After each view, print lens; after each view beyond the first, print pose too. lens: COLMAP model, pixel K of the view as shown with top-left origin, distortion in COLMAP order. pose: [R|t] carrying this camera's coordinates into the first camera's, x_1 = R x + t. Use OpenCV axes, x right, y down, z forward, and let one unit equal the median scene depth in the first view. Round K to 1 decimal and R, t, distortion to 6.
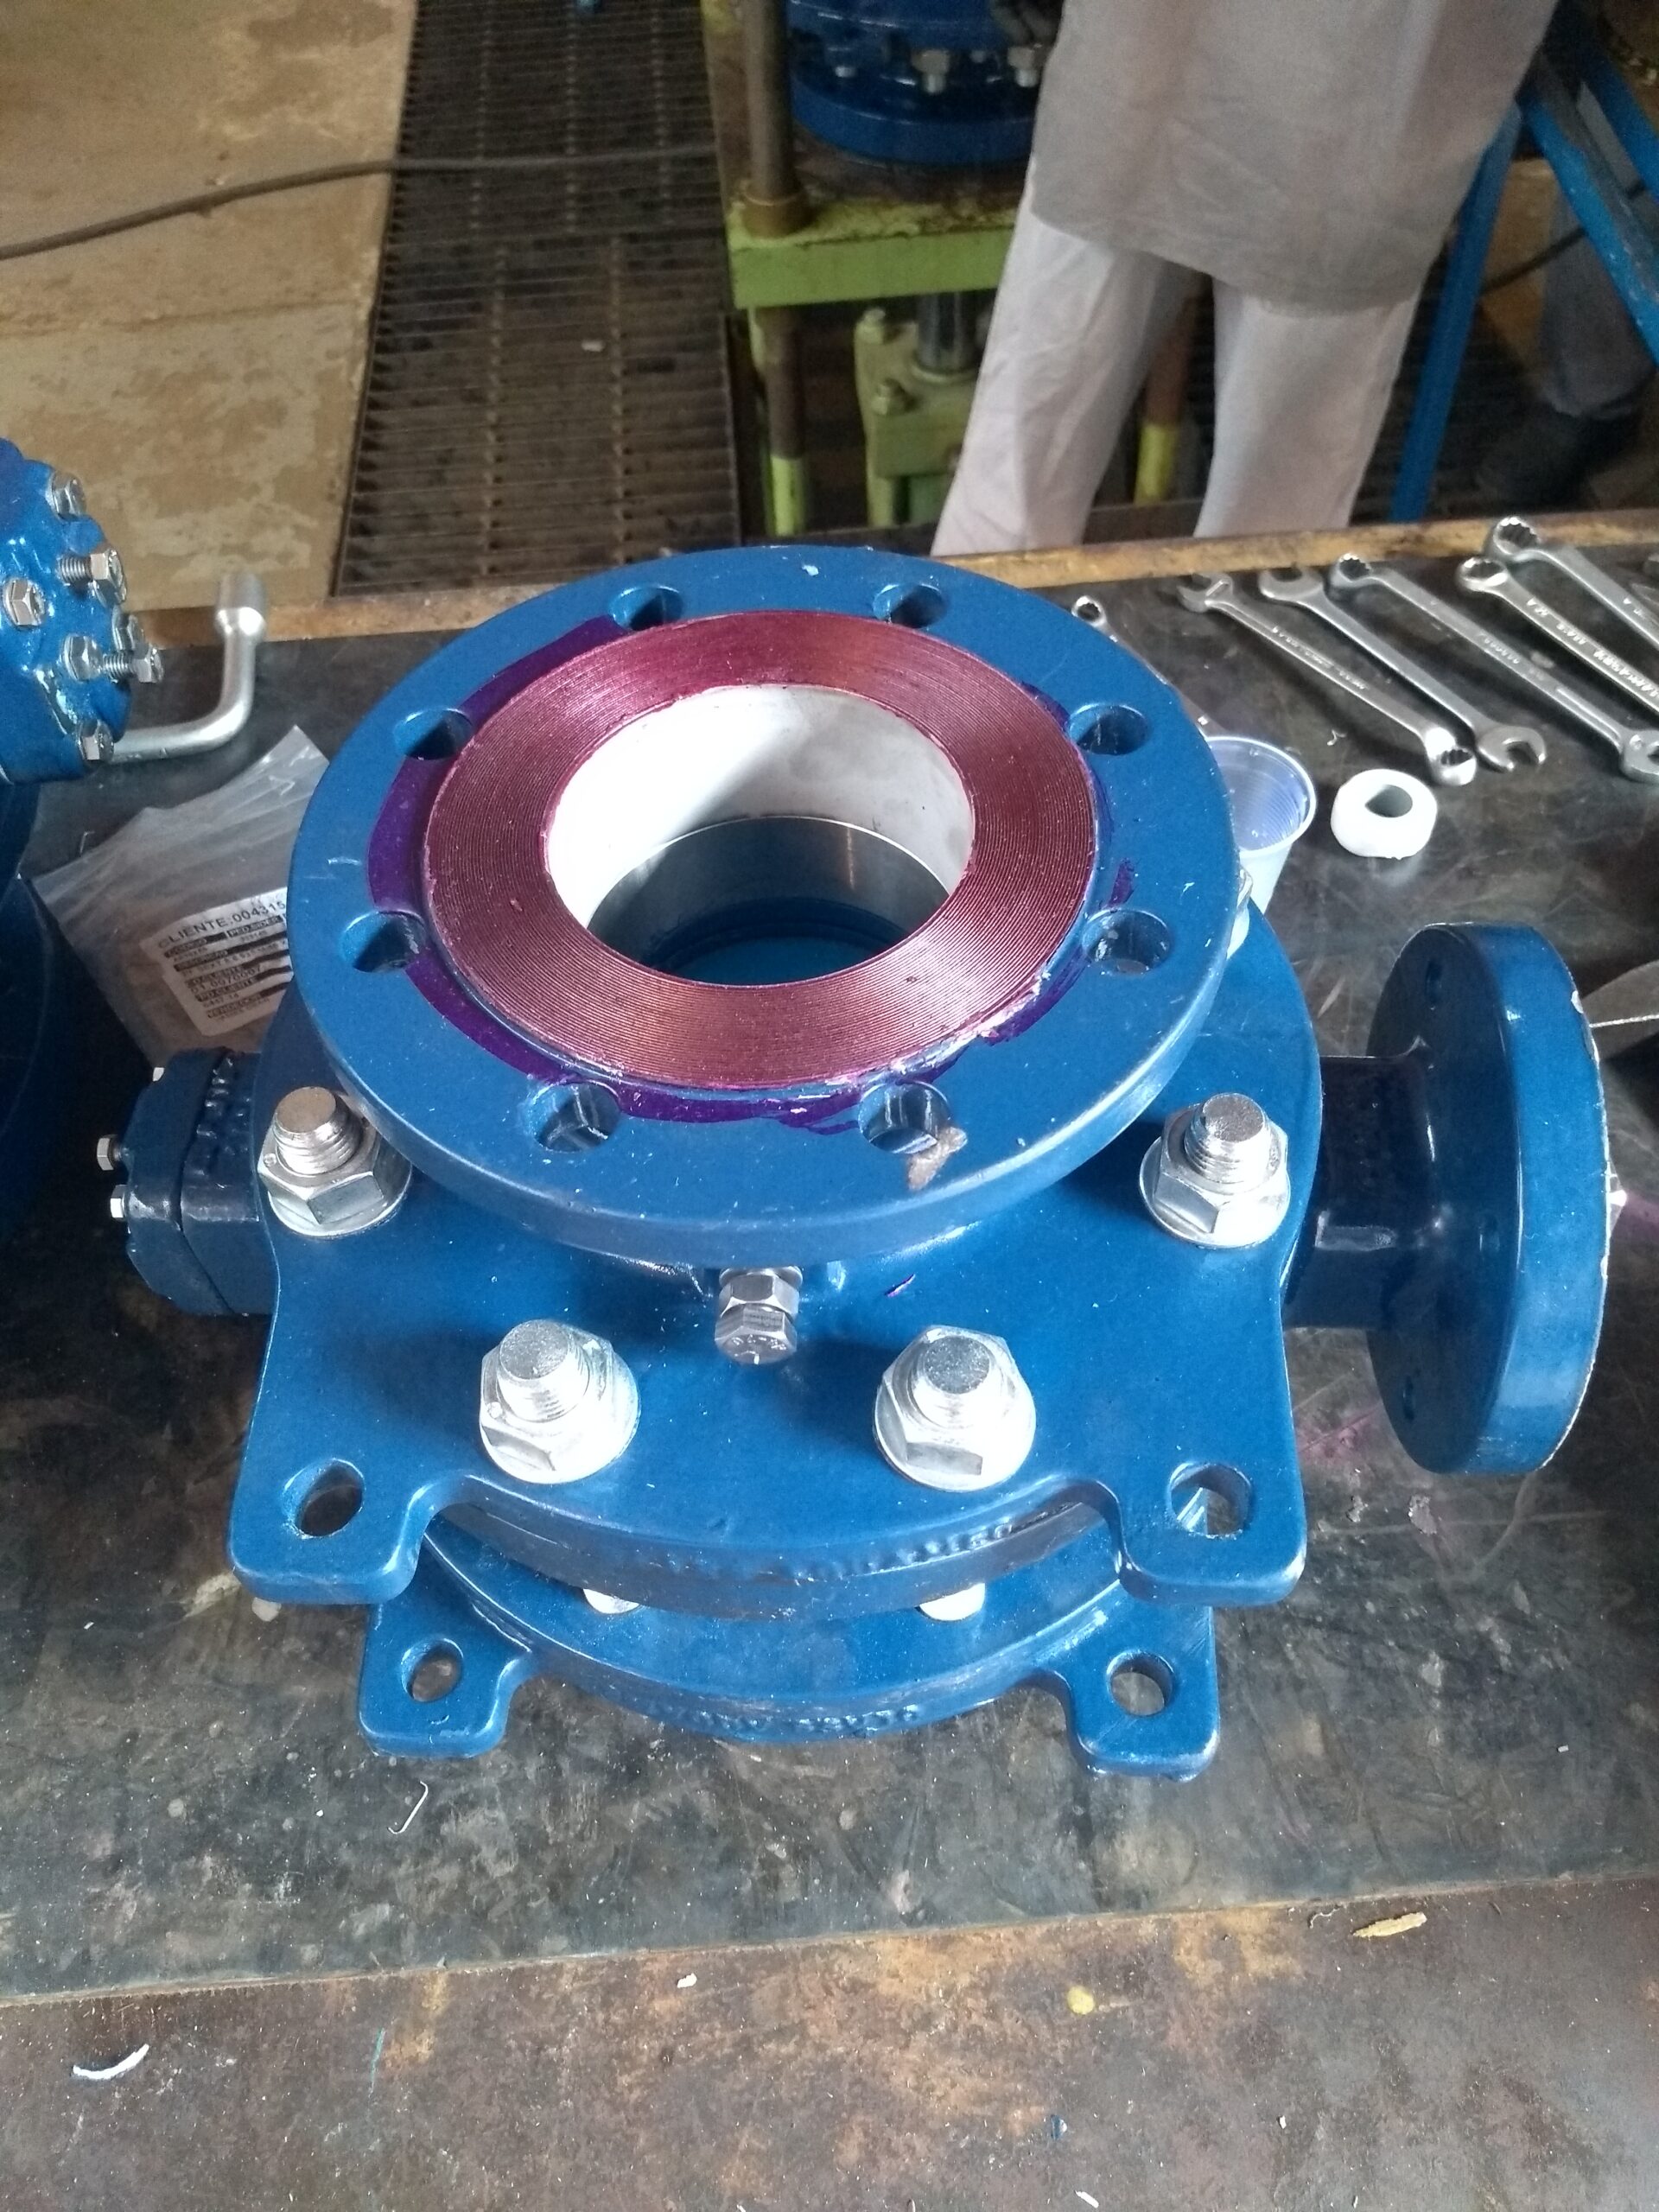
lens RADIAL K [[1871.1, 0, 824.8], [0, 1871.1, 1104.4], [0, 0, 1]] dist [-0.014416, 0.028395]
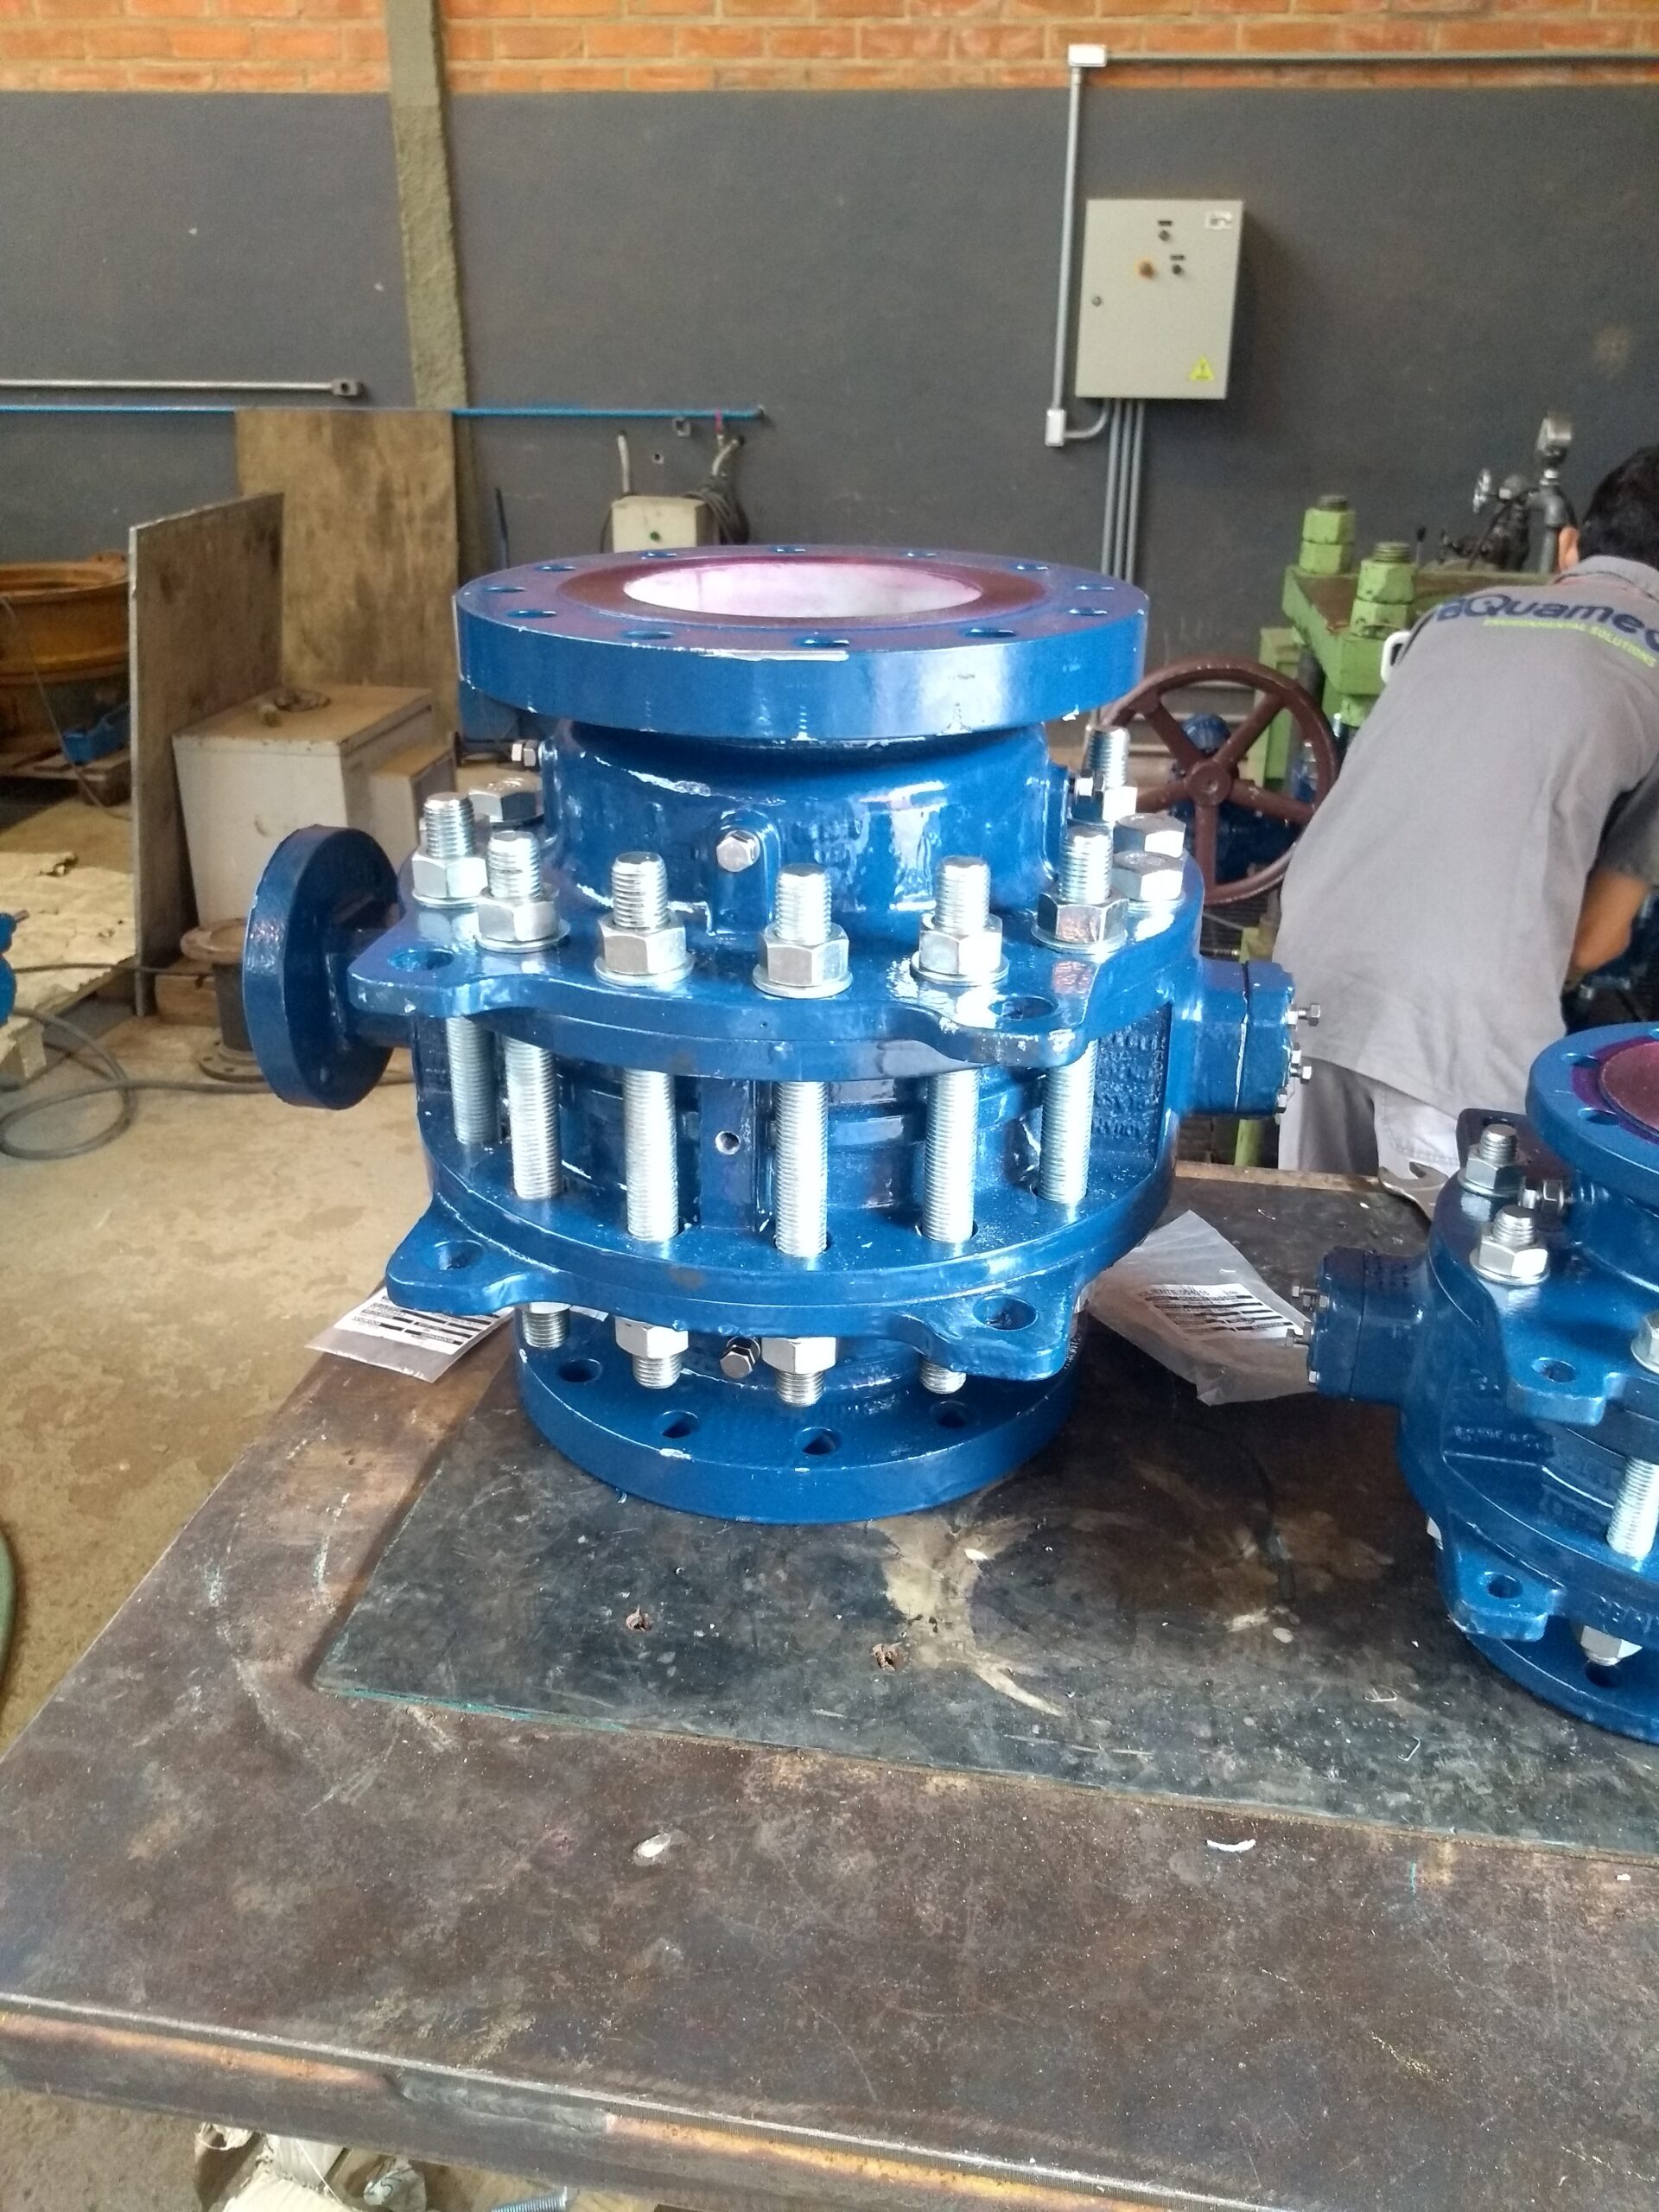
lens RADIAL K [[1871.1, 0, 833.9], [0, 1871.1, 1105.4], [0, 0, 1]] dist [-0.014416, 0.028395]
pose [[0.977370, 0.147705, -0.151431, -0.531620], [-0.201058, 0.871160, -0.447947, 0.701837], [0.065757, 0.468256, 0.881143, -0.600739]]
